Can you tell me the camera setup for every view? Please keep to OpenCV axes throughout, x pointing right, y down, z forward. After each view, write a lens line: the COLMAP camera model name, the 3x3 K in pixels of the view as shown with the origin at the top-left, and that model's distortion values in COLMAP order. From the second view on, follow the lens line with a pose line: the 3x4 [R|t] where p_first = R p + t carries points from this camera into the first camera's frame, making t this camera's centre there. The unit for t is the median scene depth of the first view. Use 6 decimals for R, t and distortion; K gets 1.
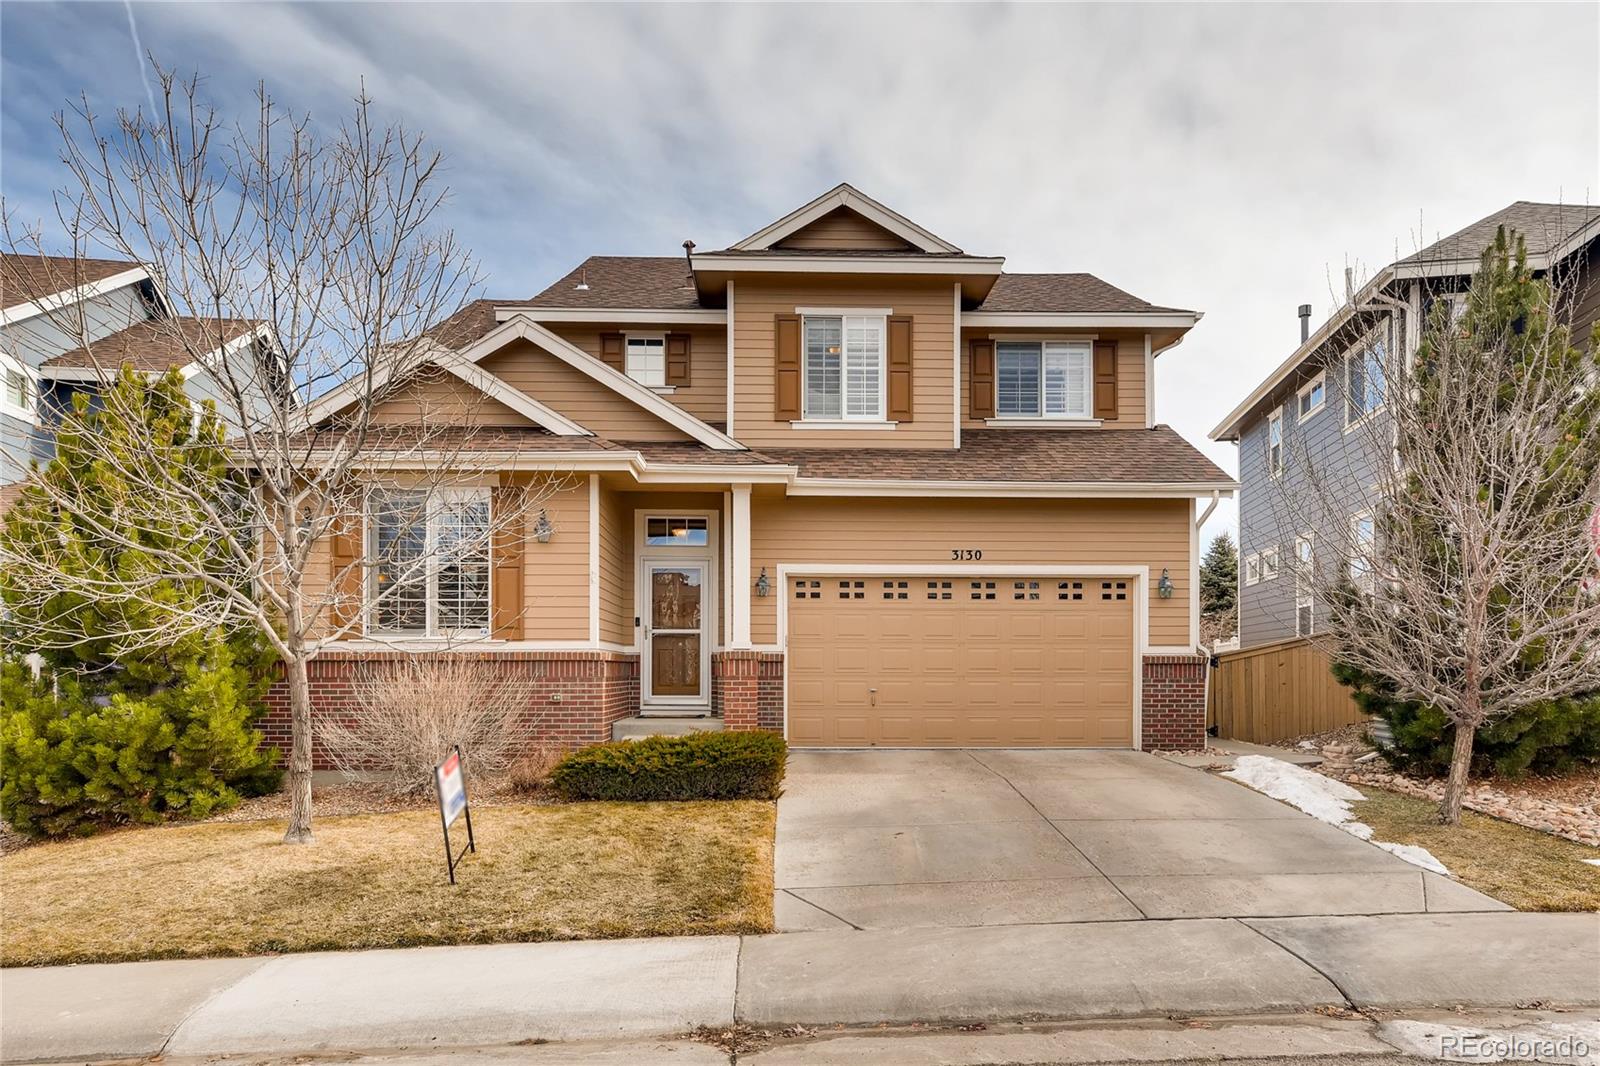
lens RADIAL K [[900.9, 0, 750.0], [0, 900.9, 665.4], [0, 0, 1]] dist [0.006087, 0.000965]
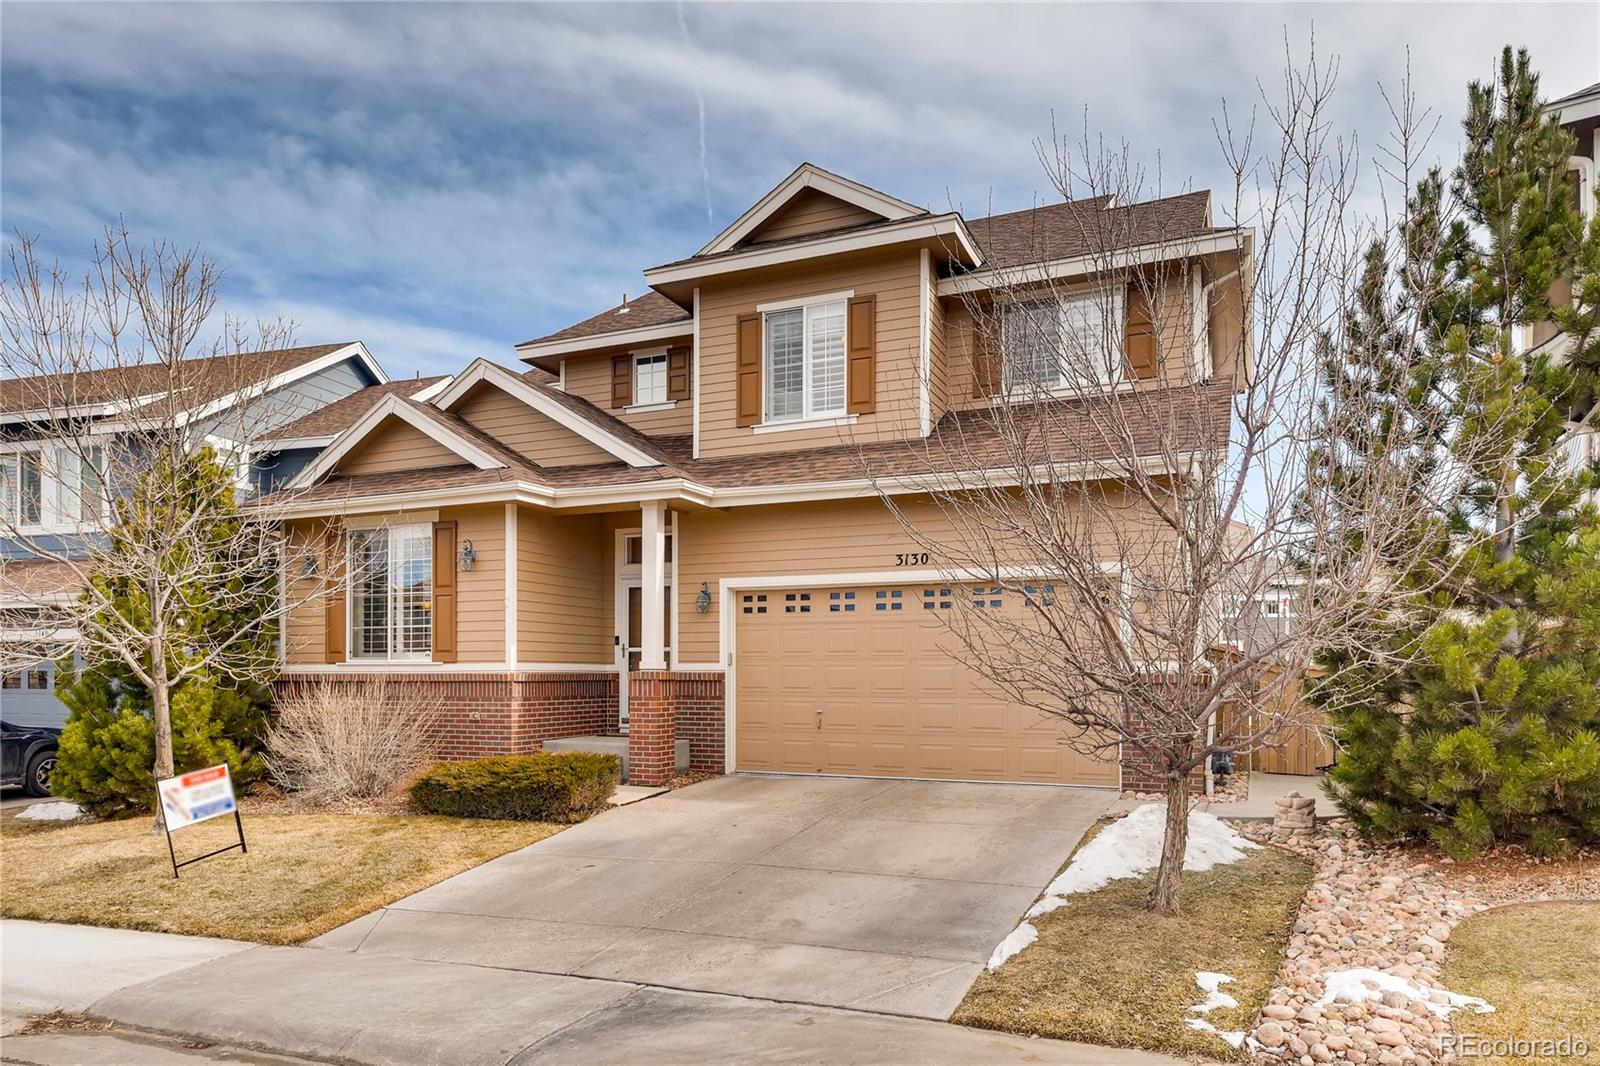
lens RADIAL K [[963.1, 0, 769.5], [0, 963.1, 667.6], [0, 0, 1]] dist [0.007549, -0.000554]
pose [[0.914701, -0.005370, -0.404095, 0.492295], [0.004089, 0.999984, -0.004033, -0.013659], [0.404110, 0.002037, 0.914708, 0.085401]]
